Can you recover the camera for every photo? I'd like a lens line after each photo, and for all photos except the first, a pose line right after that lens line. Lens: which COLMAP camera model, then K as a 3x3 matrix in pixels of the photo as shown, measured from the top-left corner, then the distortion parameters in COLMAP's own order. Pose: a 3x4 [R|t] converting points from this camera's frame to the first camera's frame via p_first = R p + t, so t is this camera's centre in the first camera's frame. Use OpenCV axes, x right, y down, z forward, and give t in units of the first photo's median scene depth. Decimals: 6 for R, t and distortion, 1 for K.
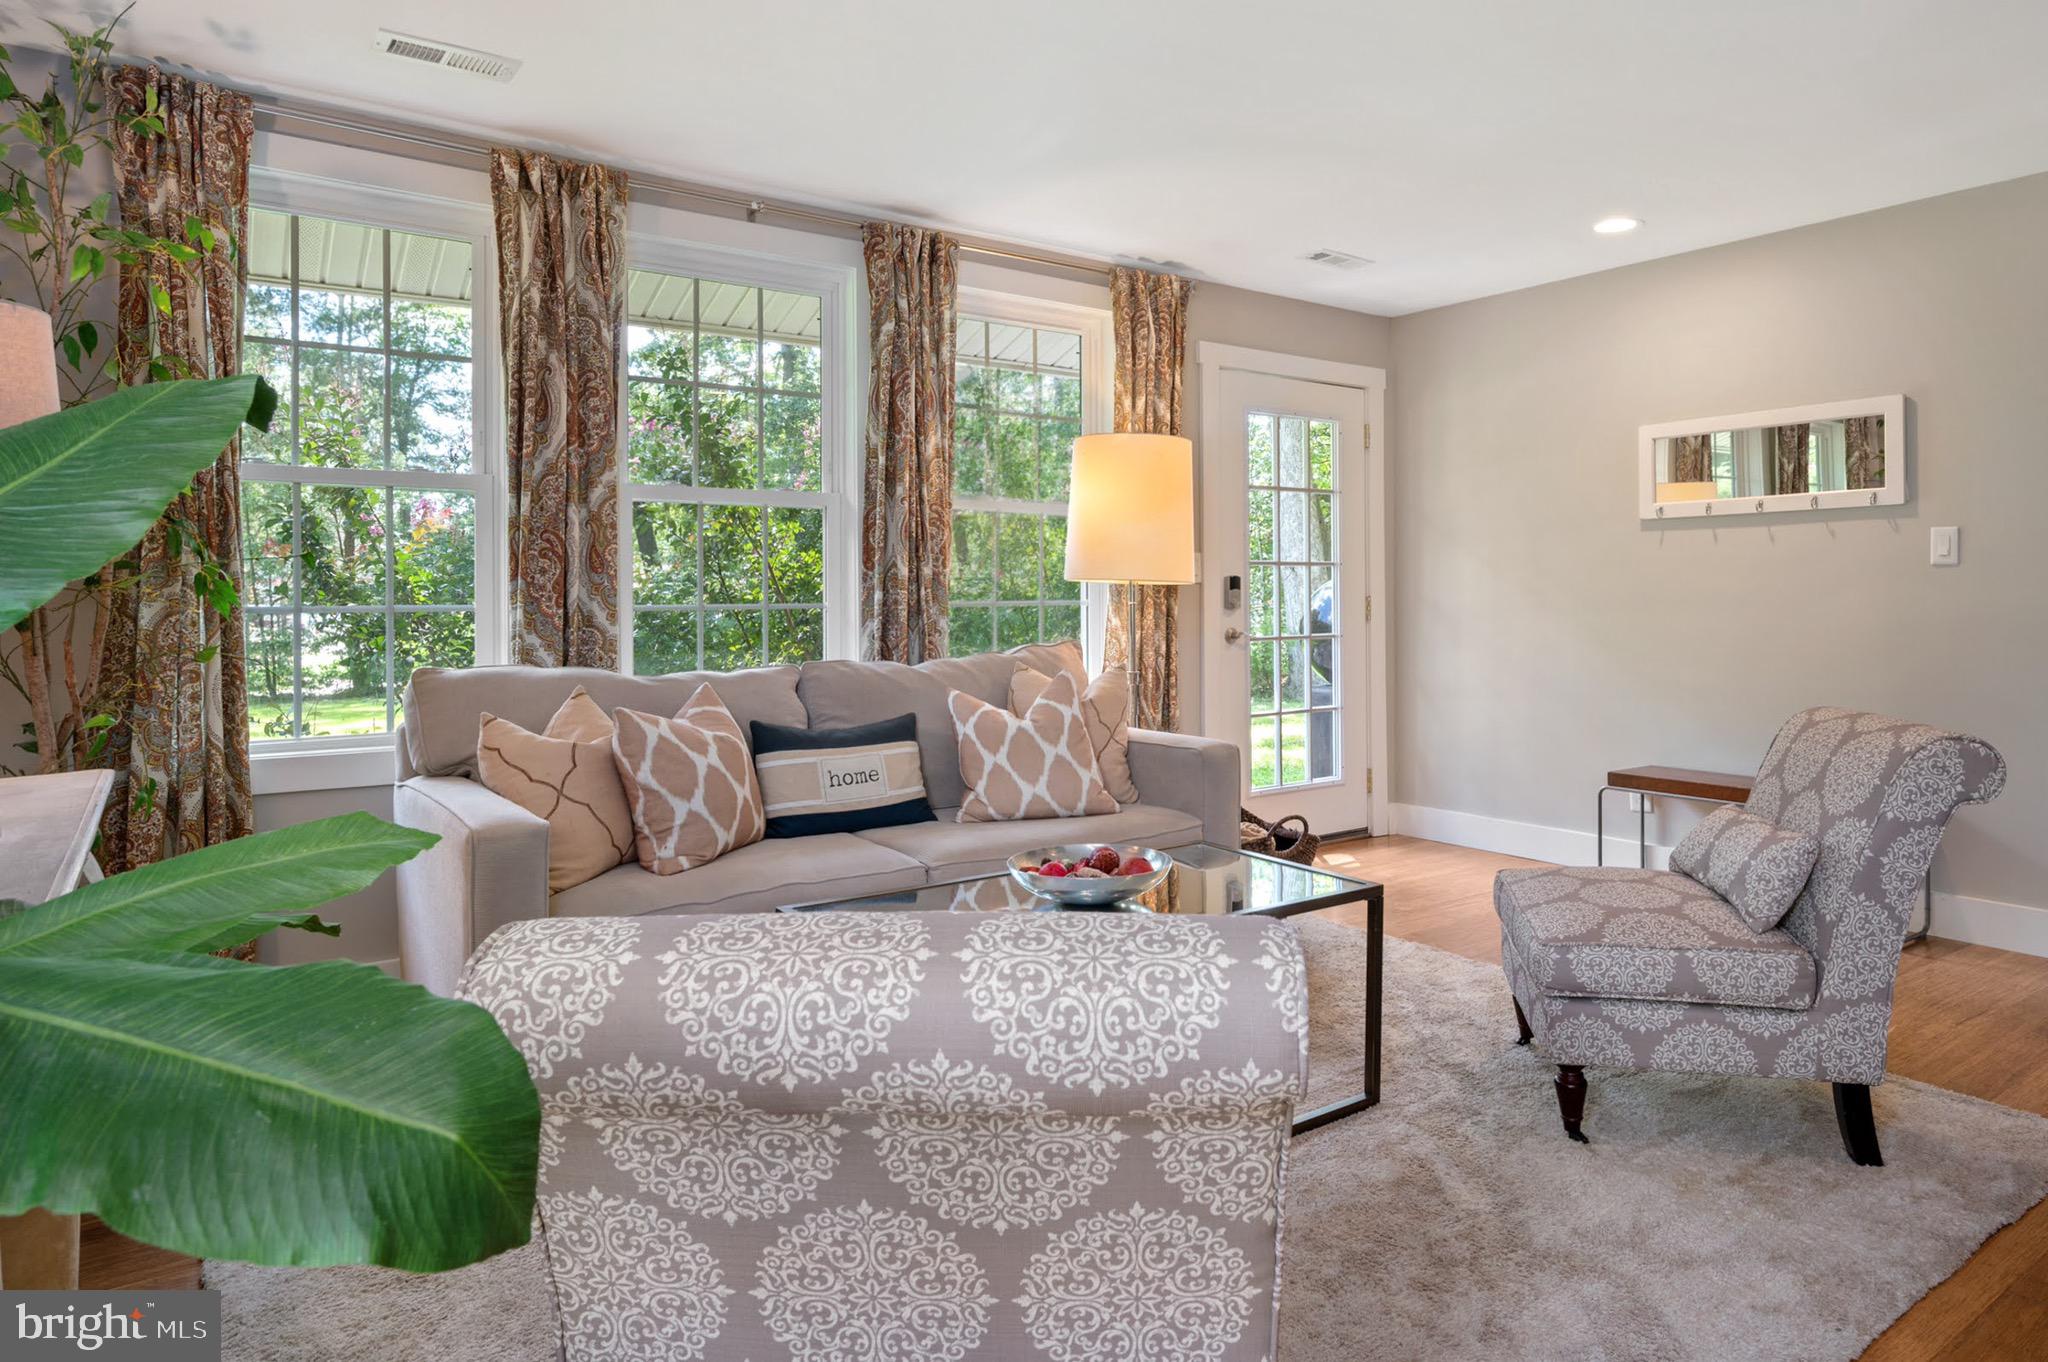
lens RADIAL K [[1216.3, 0, 1049.3], [0, 1216.3, 572.1], [0, 0, 1]] dist [0.000686, 0.001061]
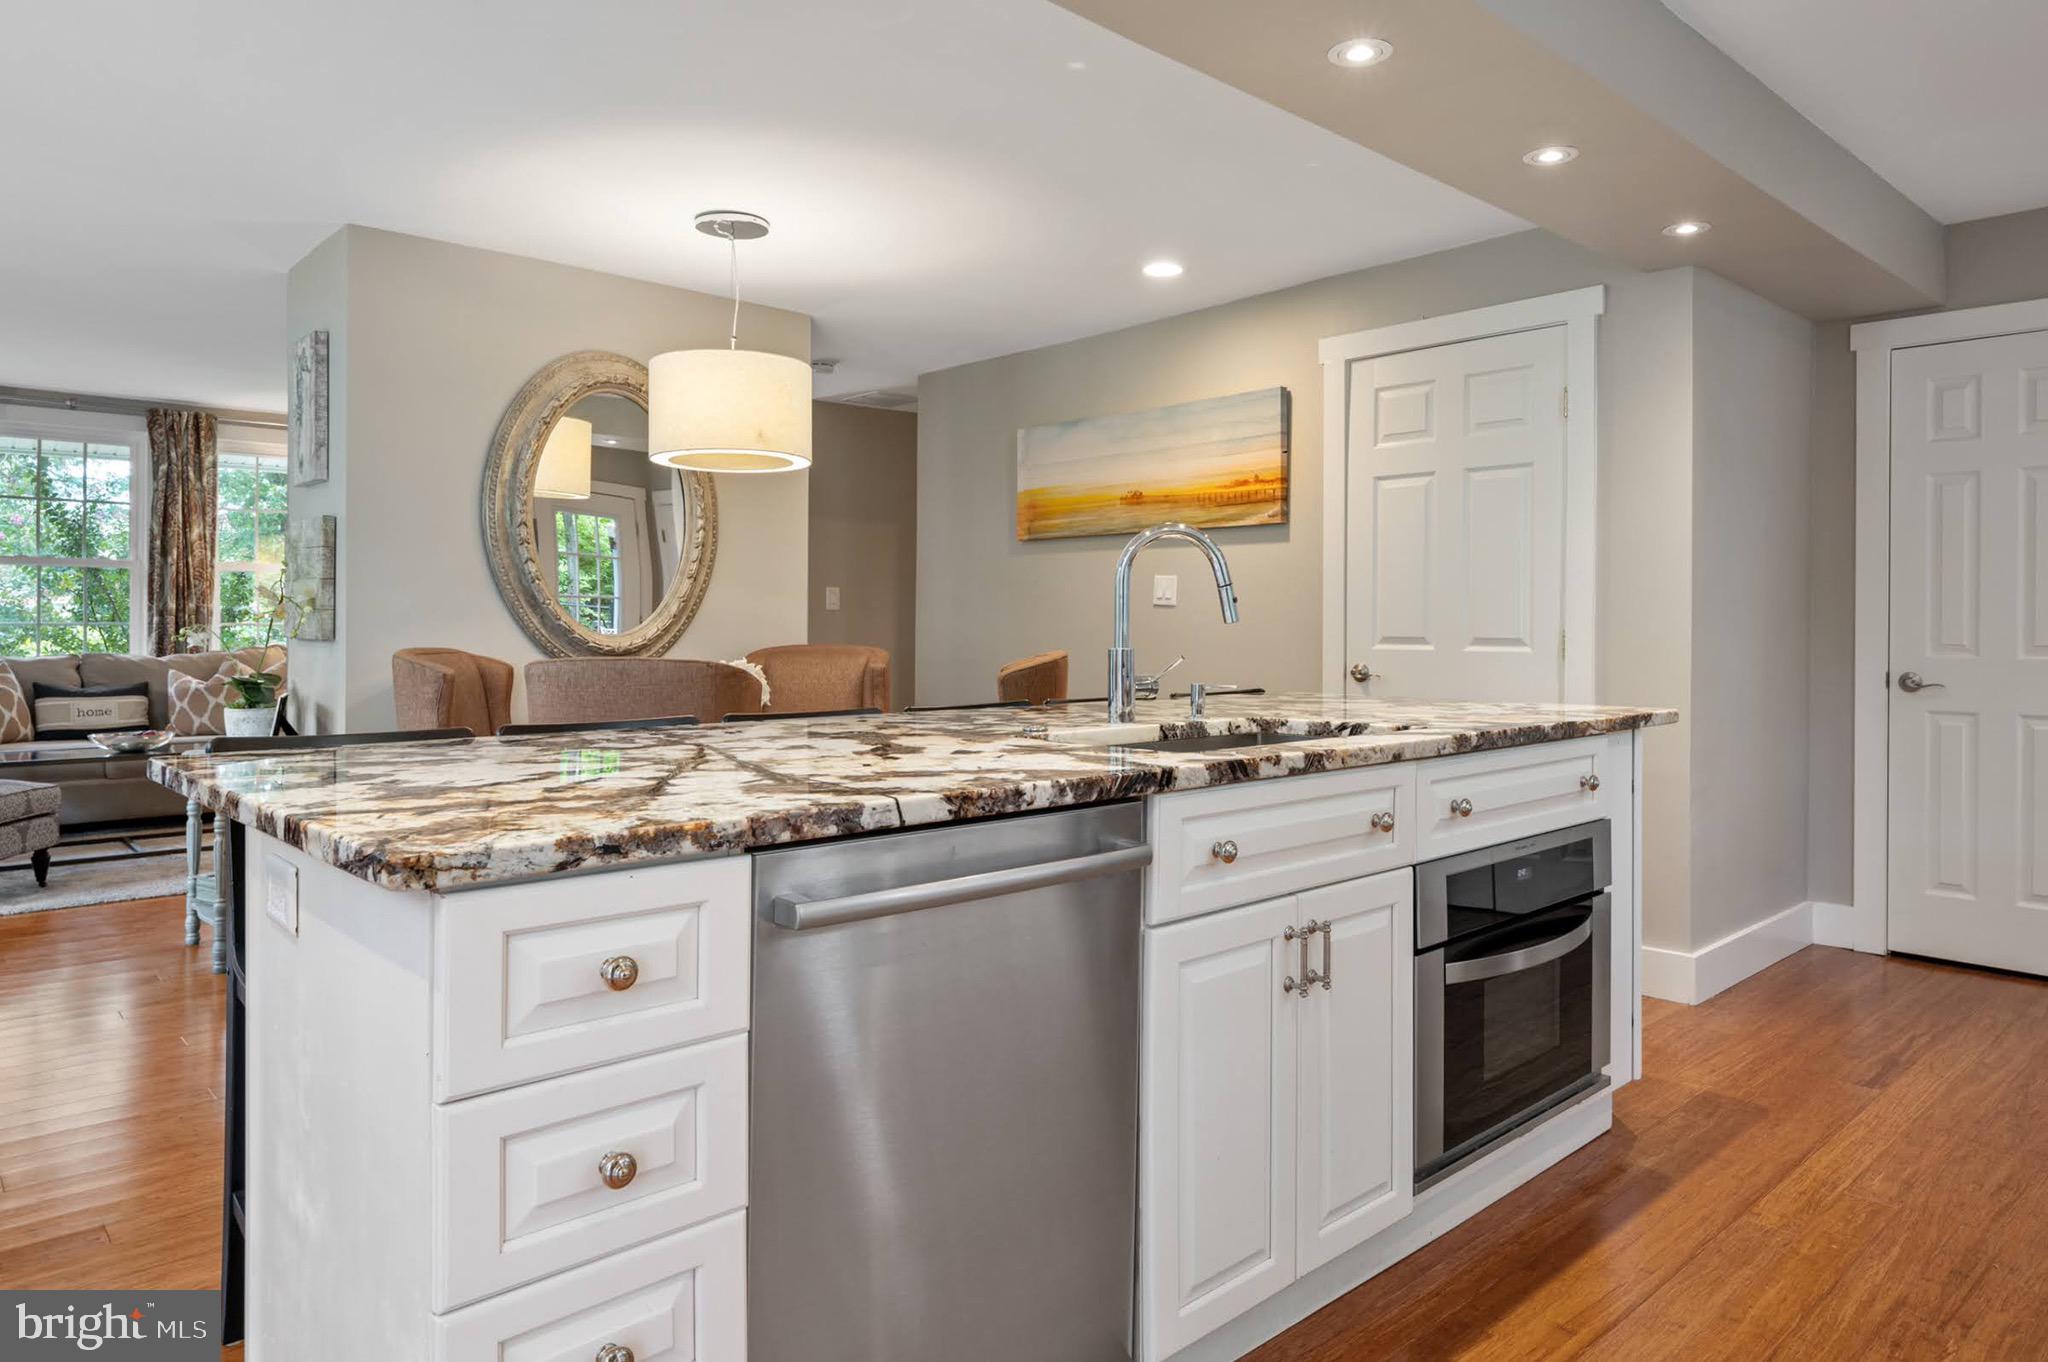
lens RADIAL K [[1281.5, 0, 1044.7], [0, 1281.5, 613.2], [0, 0, 1]] dist [-0.016267, -0.004474]
pose [[0.988917, 0.008639, 0.148219, 1.009829], [-0.010408, 0.999884, 0.011161, -0.027104], [-0.148105, -0.012580, 0.988892, -1.190121]]
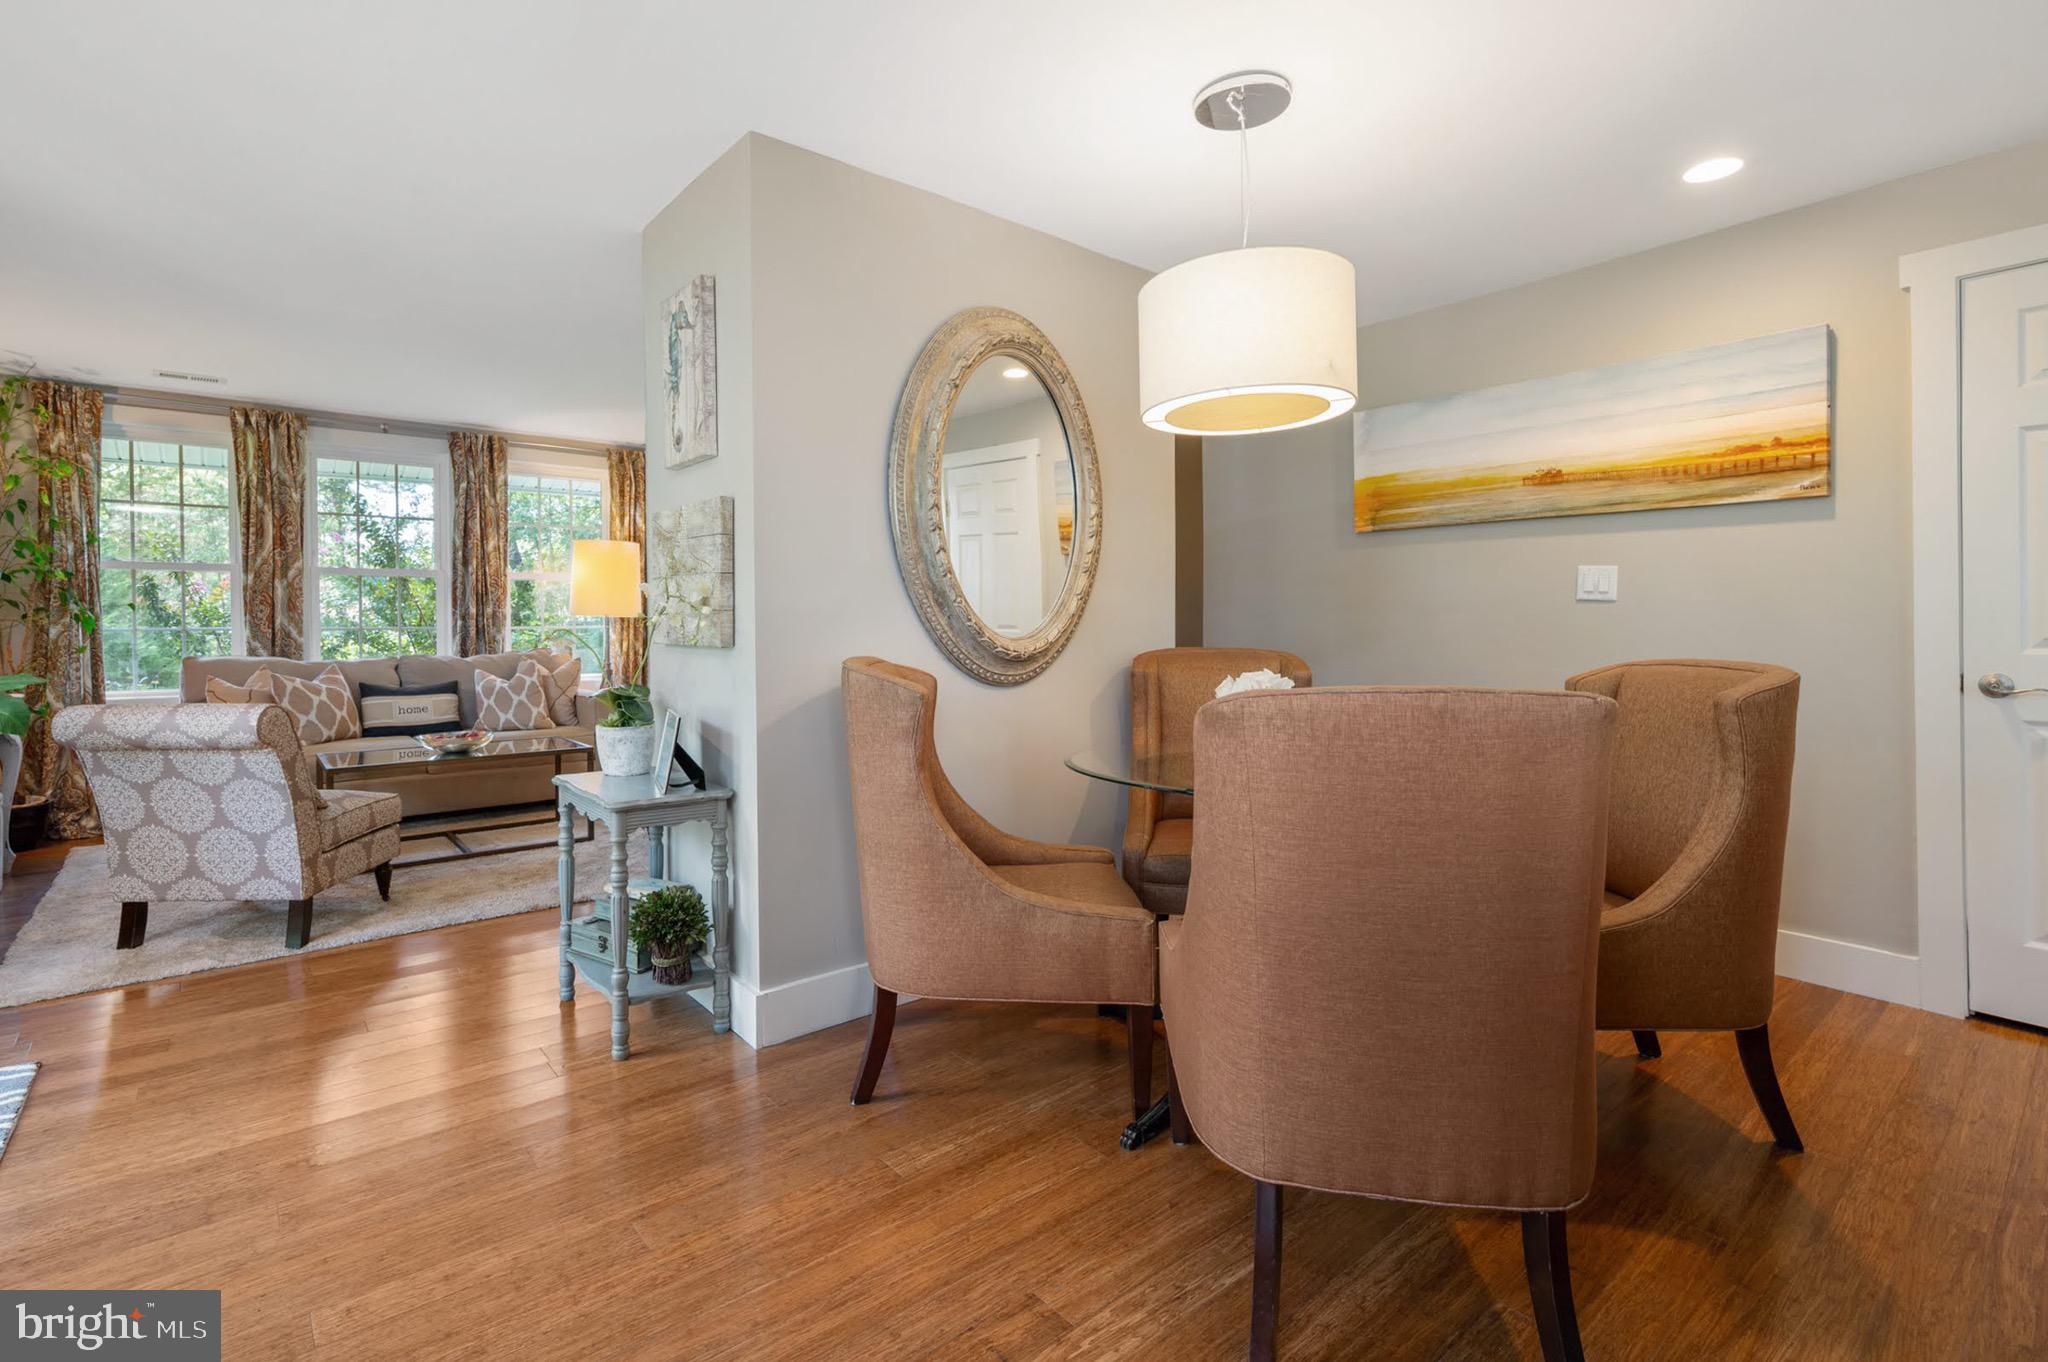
lens RADIAL K [[929.5, 0, 901.2], [0, 929.5, 632.3], [0, 0, 1]] dist [0.000119, 0.000756]
pose [[0.999604, 0.001168, 0.028118, 0.616655], [-0.002025, 0.999533, 0.030486, -0.014991], [-0.028069, -0.030531, 0.999140, -0.601479]]
